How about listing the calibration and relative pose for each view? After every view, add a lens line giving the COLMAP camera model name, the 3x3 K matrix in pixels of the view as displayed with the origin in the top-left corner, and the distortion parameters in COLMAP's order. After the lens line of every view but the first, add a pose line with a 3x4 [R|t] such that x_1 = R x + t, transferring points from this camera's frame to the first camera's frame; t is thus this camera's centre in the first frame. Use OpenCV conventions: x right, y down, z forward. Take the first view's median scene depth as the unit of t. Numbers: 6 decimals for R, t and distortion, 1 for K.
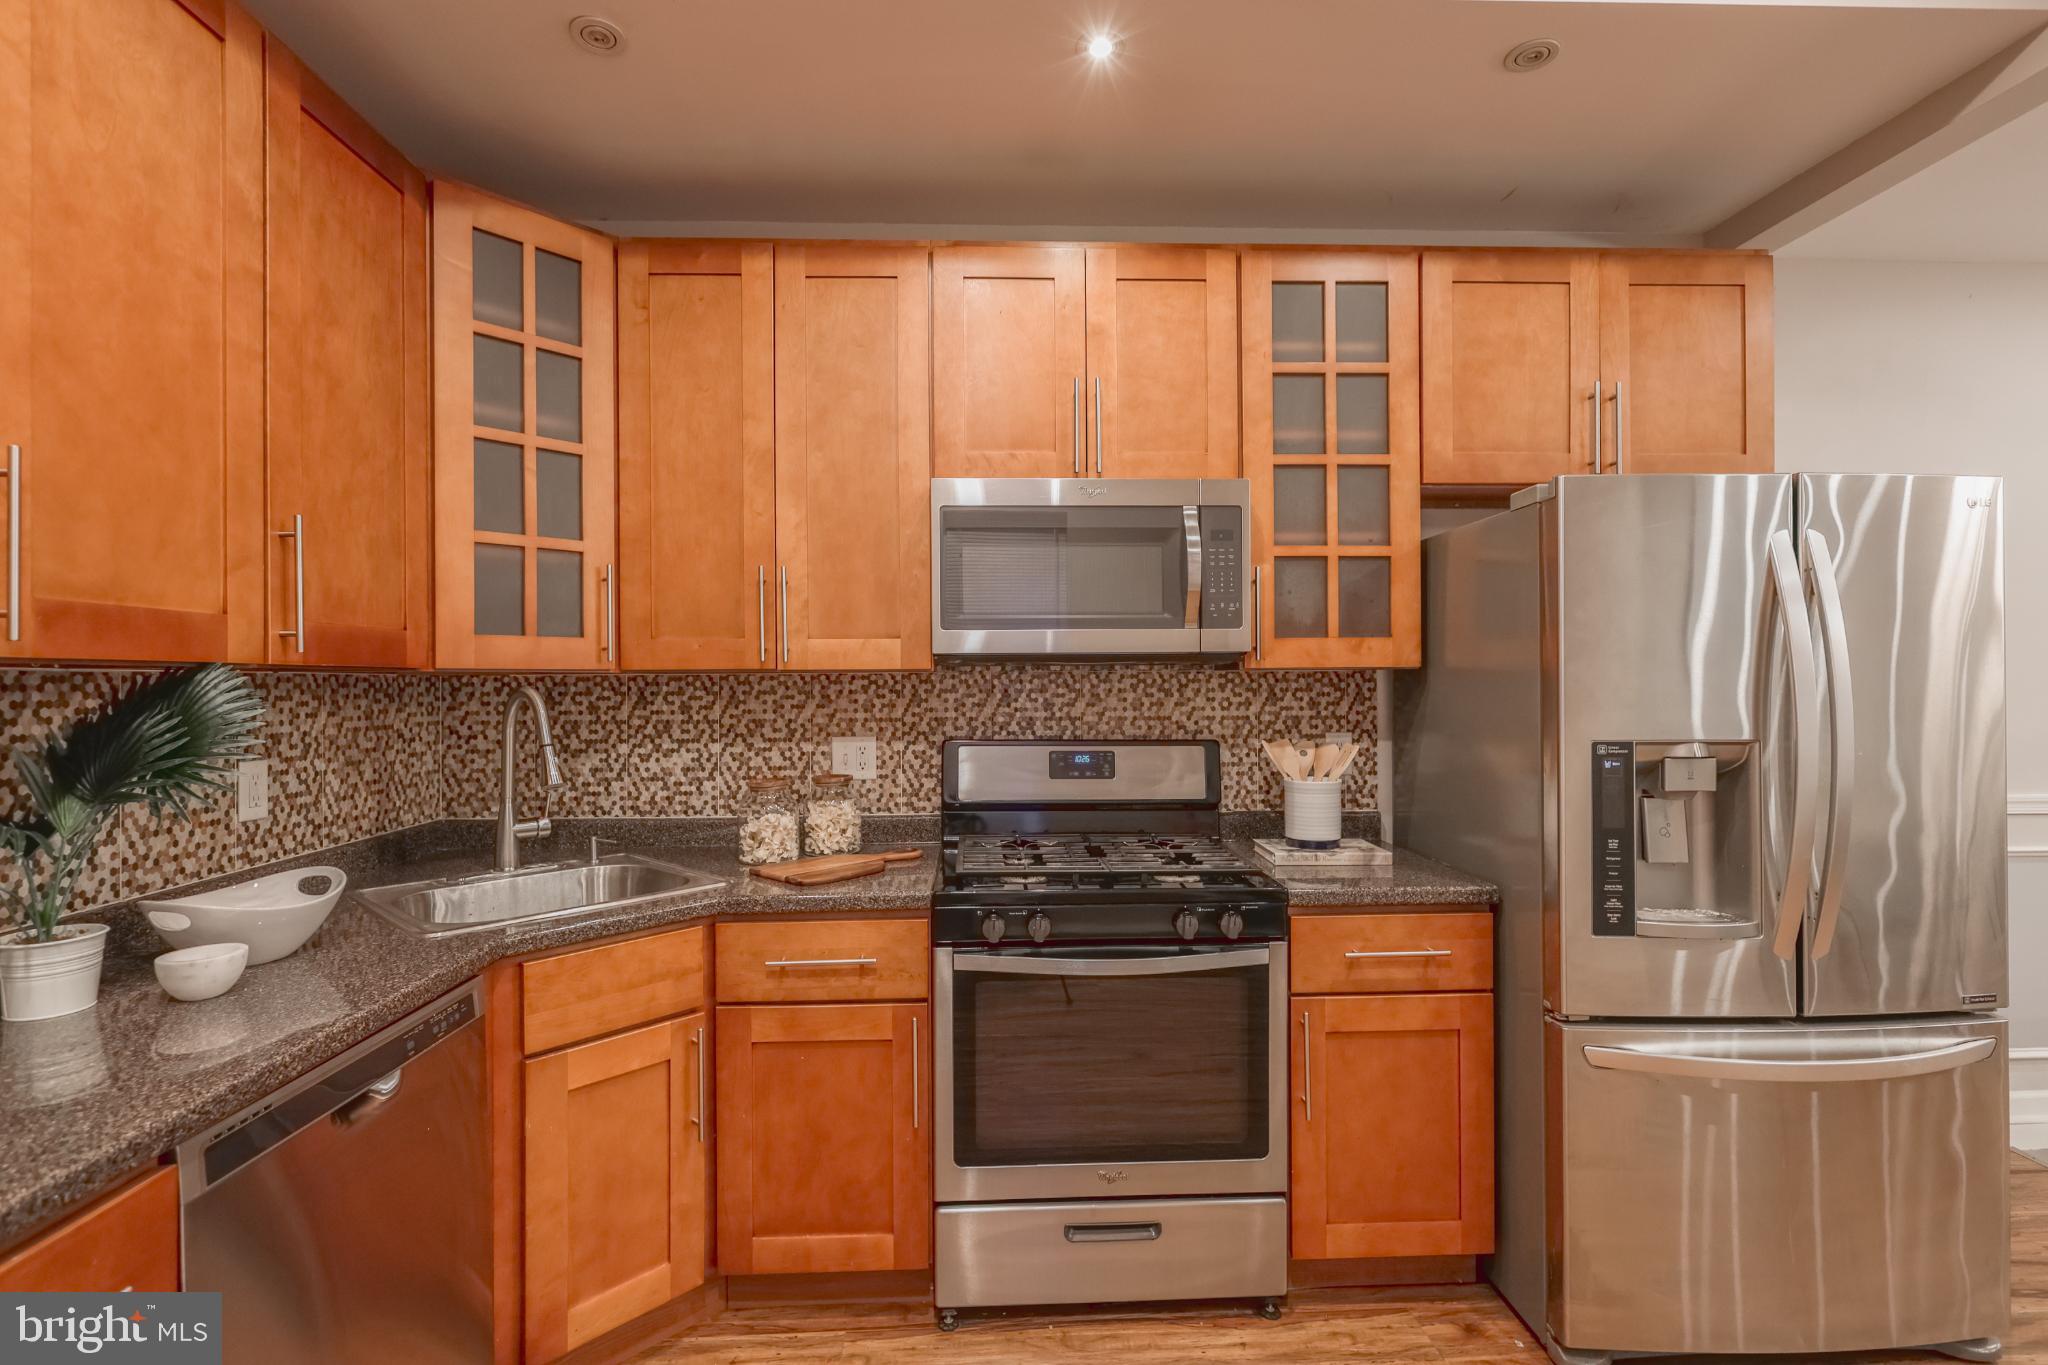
lens RADIAL K [[948.7, 0, 1020.1], [0, 948.7, 681.8], [0, 0, 1]] dist [0.002017, 0.000230]
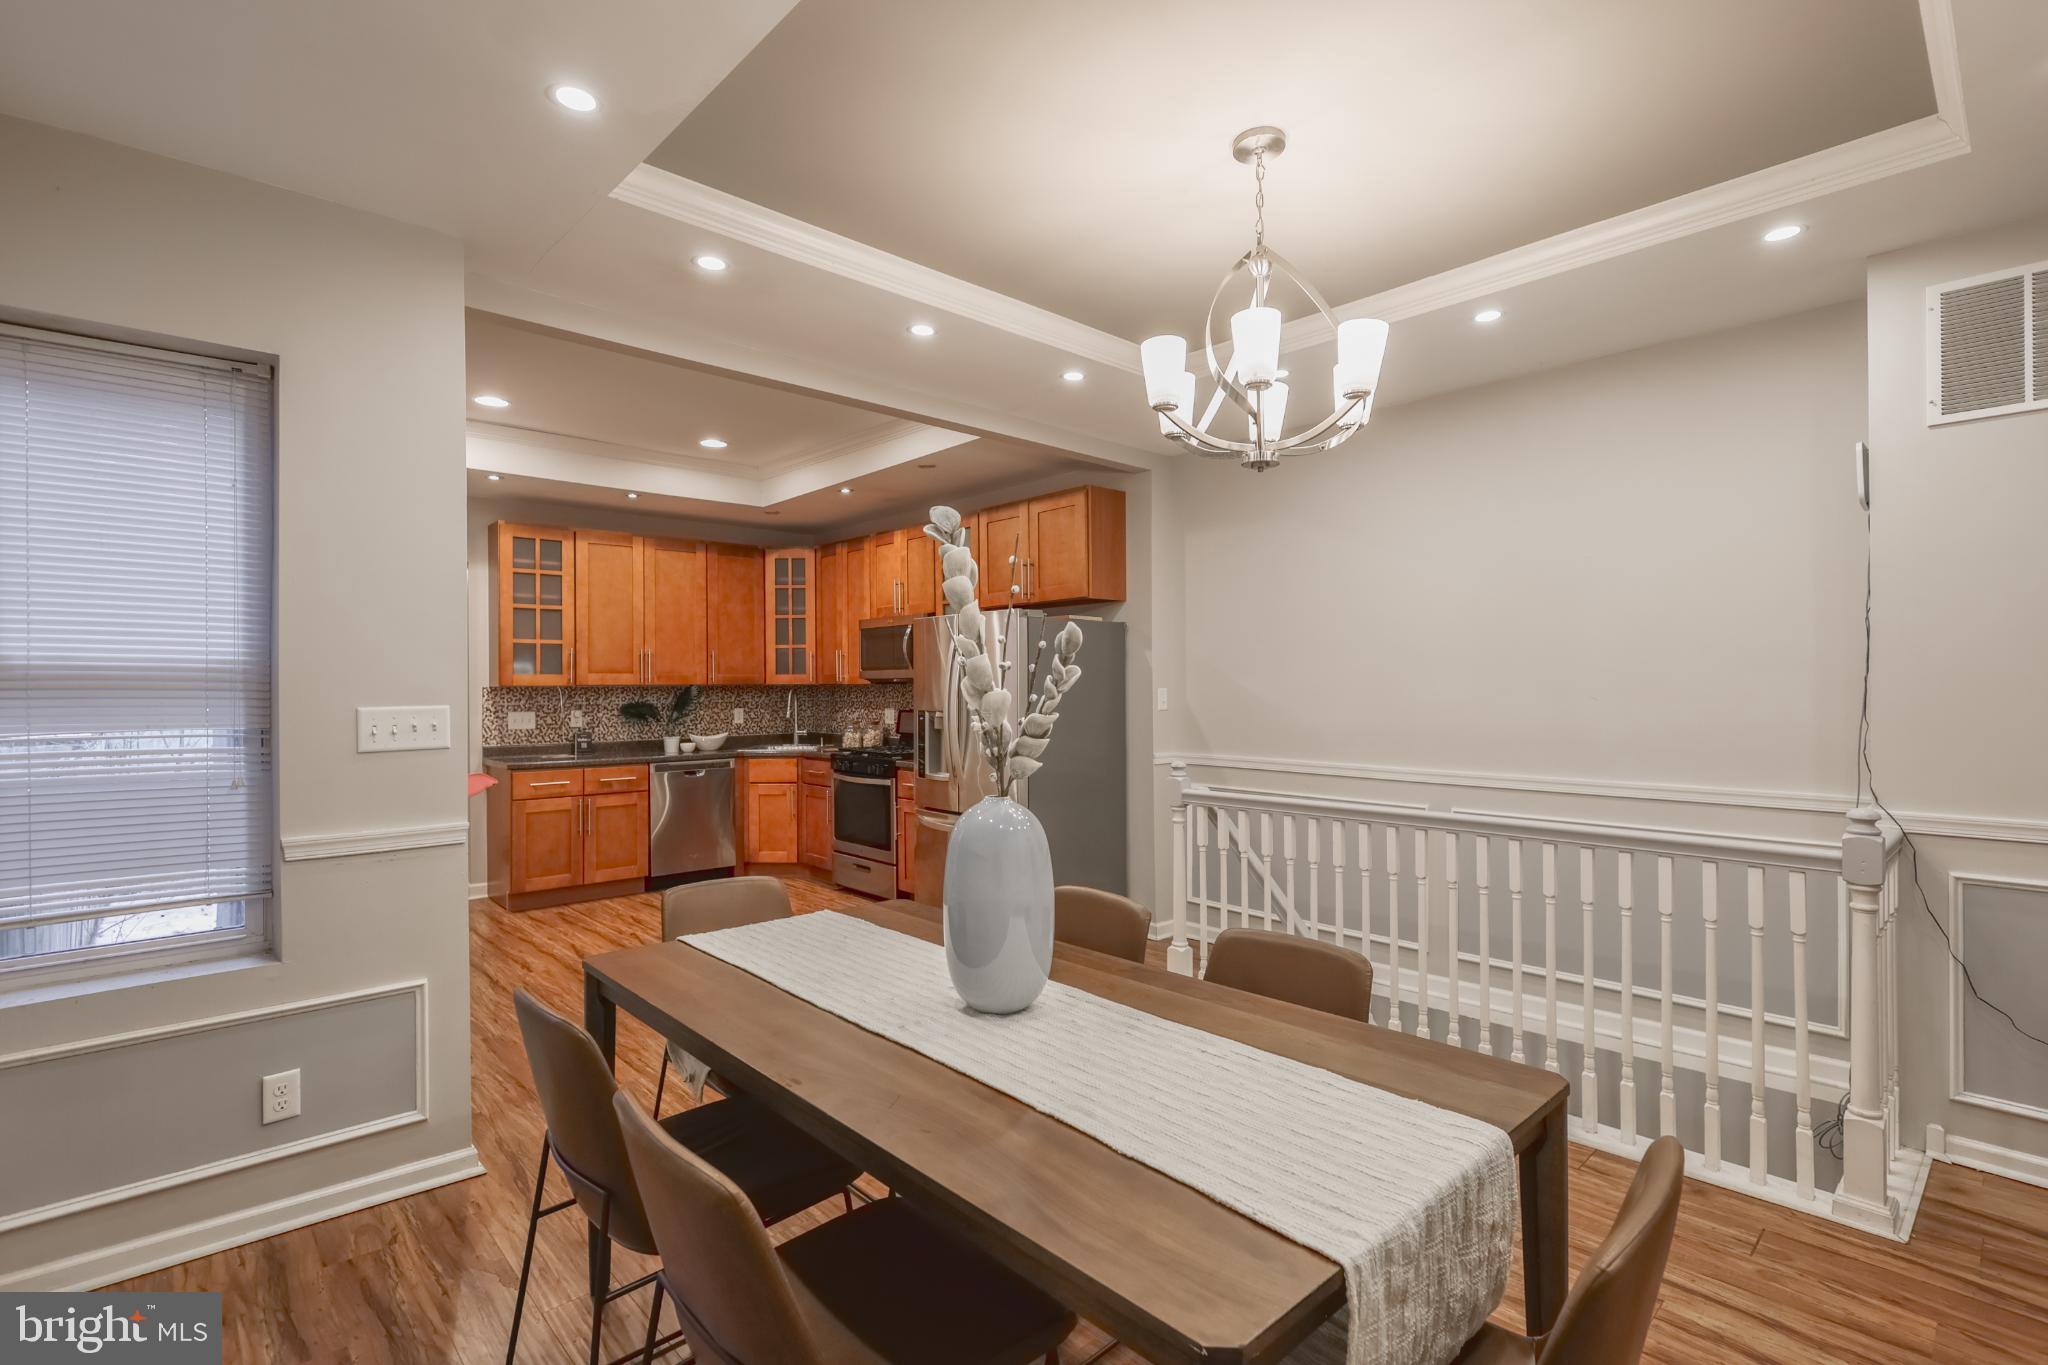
lens RADIAL K [[945.3, 0, 1027.4], [0, 945.3, 684.3], [0, 0, 1]] dist [0.002111, 0.000415]
pose [[0.640044, 0.000703, -0.768338, 2.473707], [0.003694, 0.999985, 0.003992, -0.021878], [0.768330, -0.005394, 0.640032, -0.482780]]
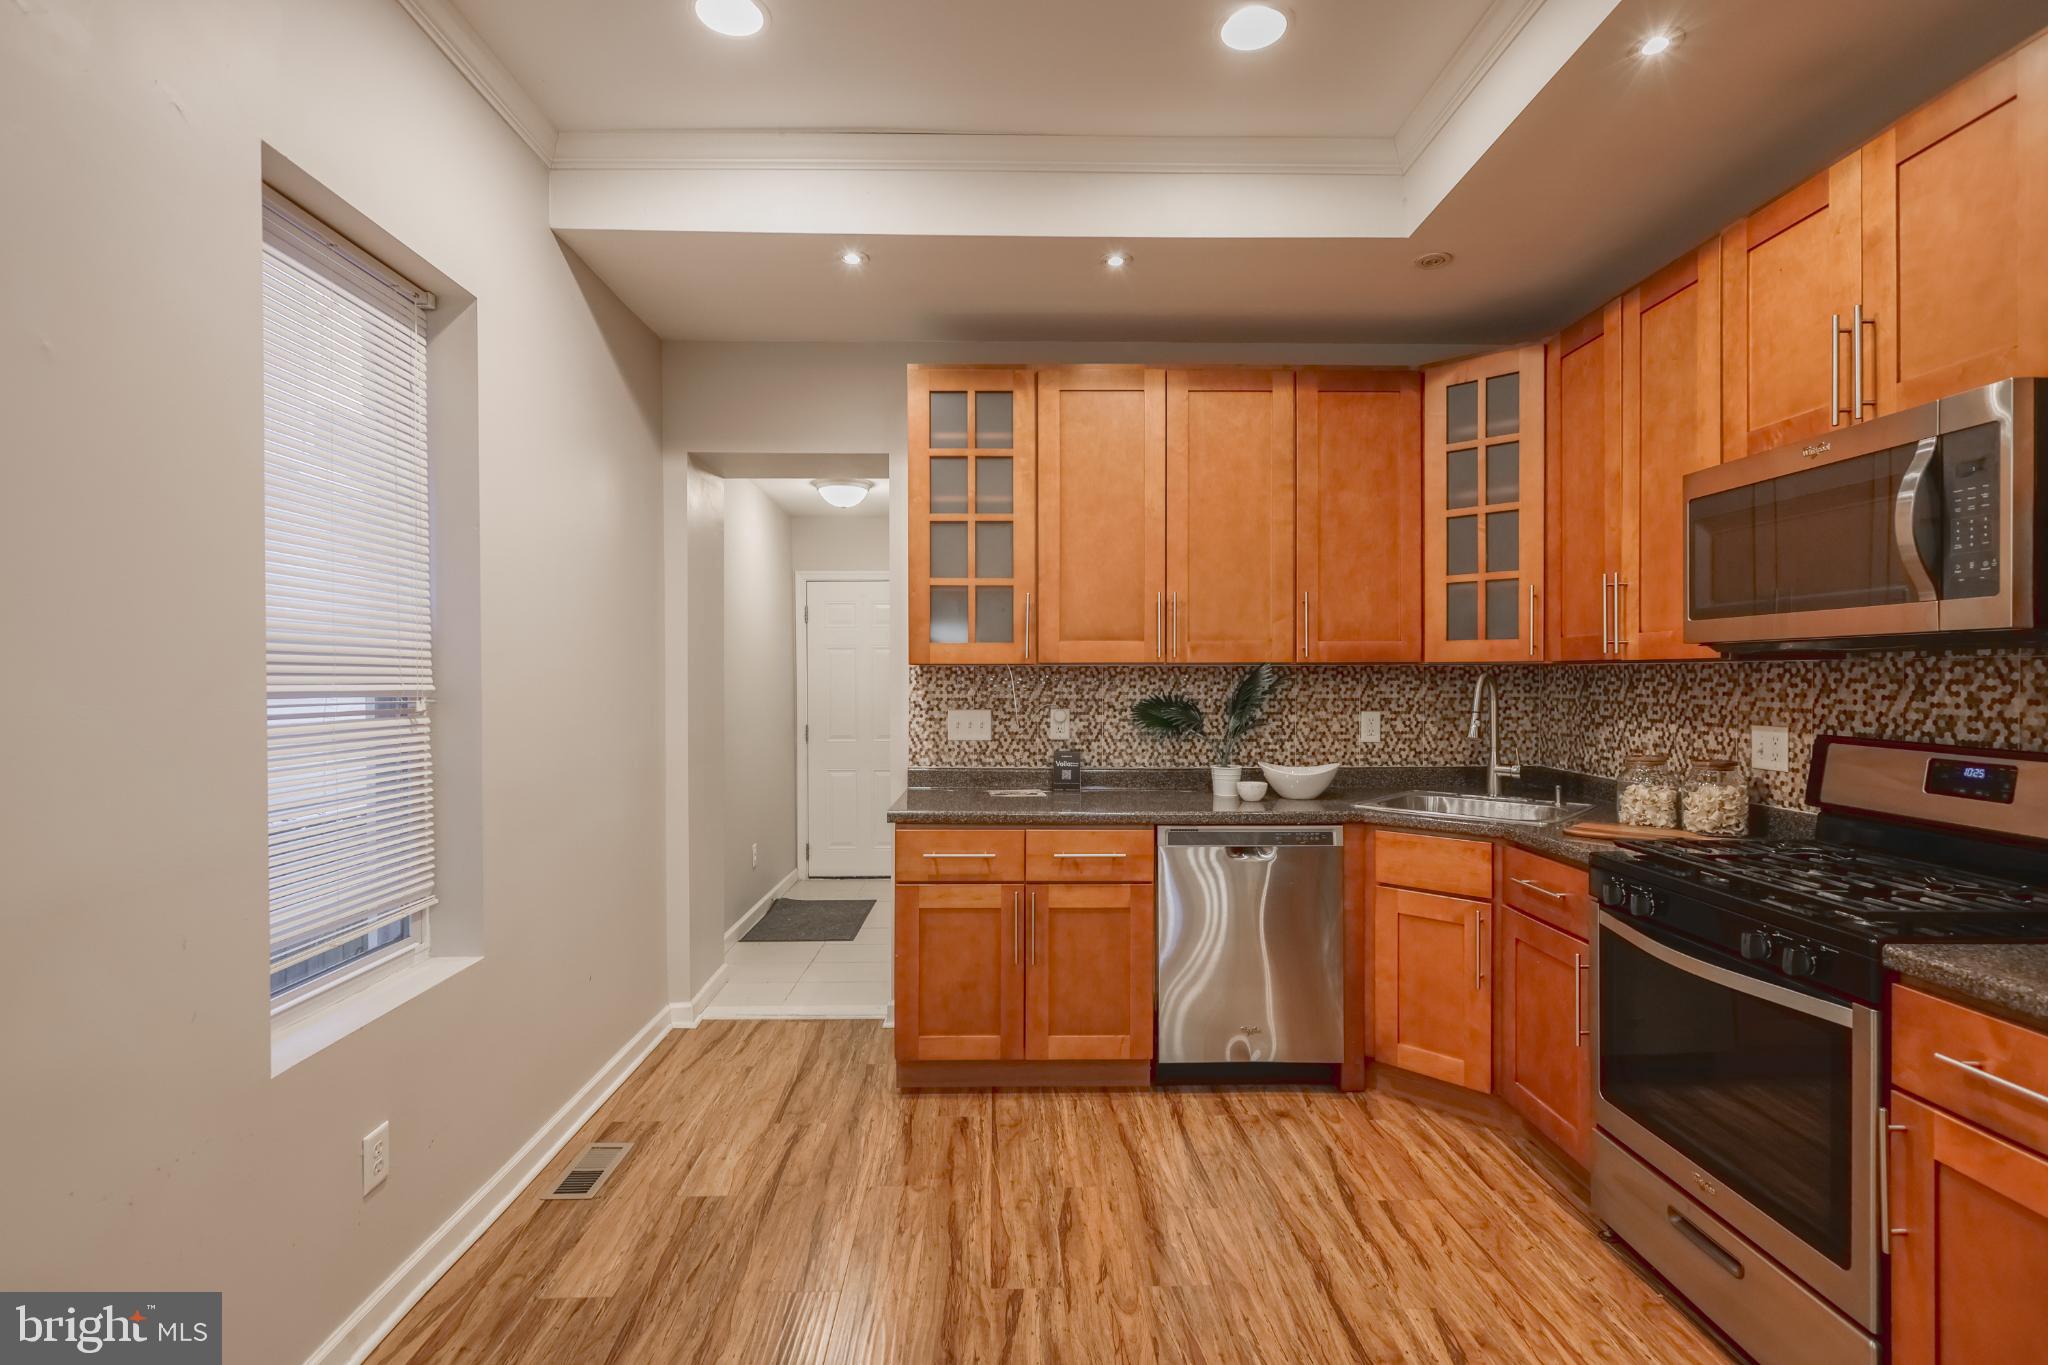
lens RADIAL K [[944.8, 0, 1024.1], [0, 944.8, 680.8], [0, 0, 1]] dist [0.000410, 0.000798]
pose [[-0.026419, 0.012722, -0.999570, 0.947170], [0.002427, 0.999917, 0.012663, -0.003773], [0.999648, -0.002092, -0.026447, 0.297197]]
